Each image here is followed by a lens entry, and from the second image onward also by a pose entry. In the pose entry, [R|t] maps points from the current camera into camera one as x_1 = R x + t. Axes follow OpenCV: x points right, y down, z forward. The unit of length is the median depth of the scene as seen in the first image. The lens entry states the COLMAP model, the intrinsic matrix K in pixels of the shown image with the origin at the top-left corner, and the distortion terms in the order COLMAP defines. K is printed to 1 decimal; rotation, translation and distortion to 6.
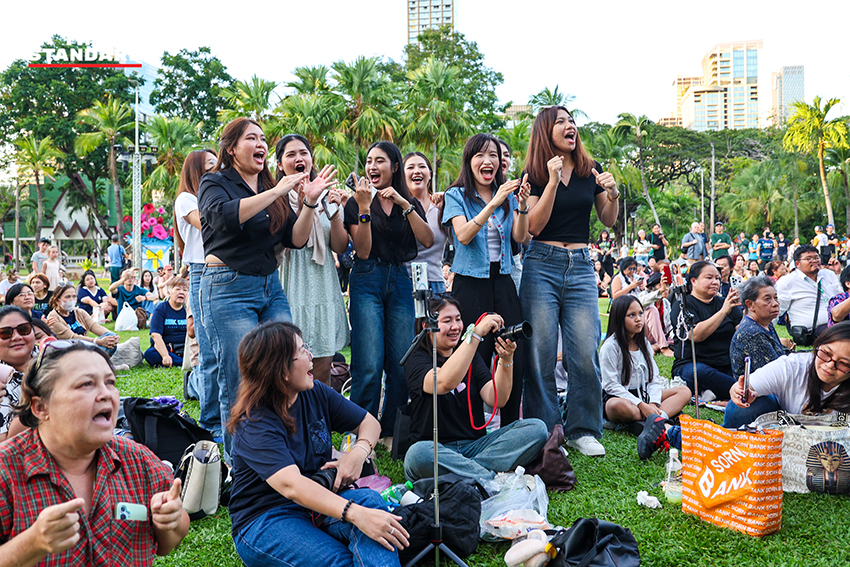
lens RADIAL K [[655.5, 0, 425.0], [0, 655.5, 283.5], [0, 0, 1]] dist [0.079865, 0.000059]
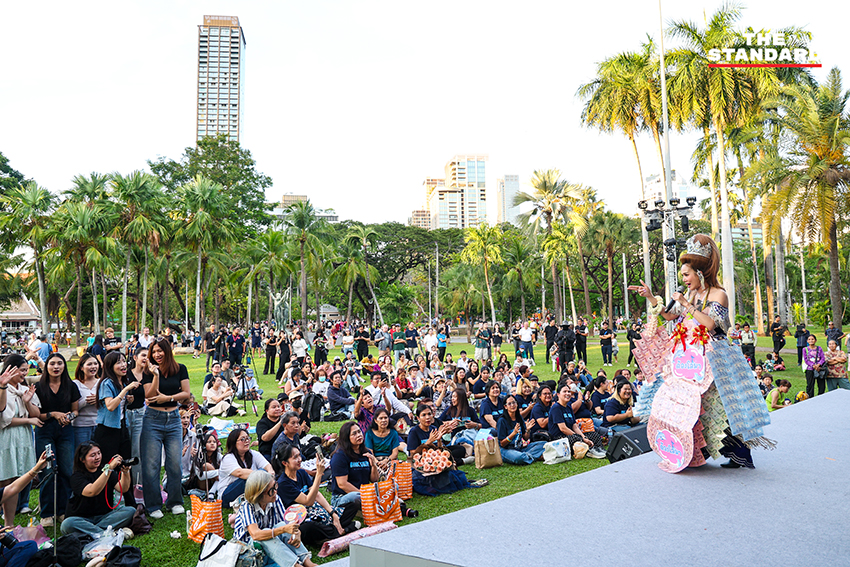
lens RADIAL K [[631.7, 0, 425.0], [0, 631.7, 283.5], [0, 0, 1]] dist [-0.003788, 0.010836]
pose [[0.958771, 0.008601, 0.284049, 0.060504], [0.012101, 0.997400, -0.071045, -0.042474], [-0.283922, 0.071554, 0.956174, -0.157525]]
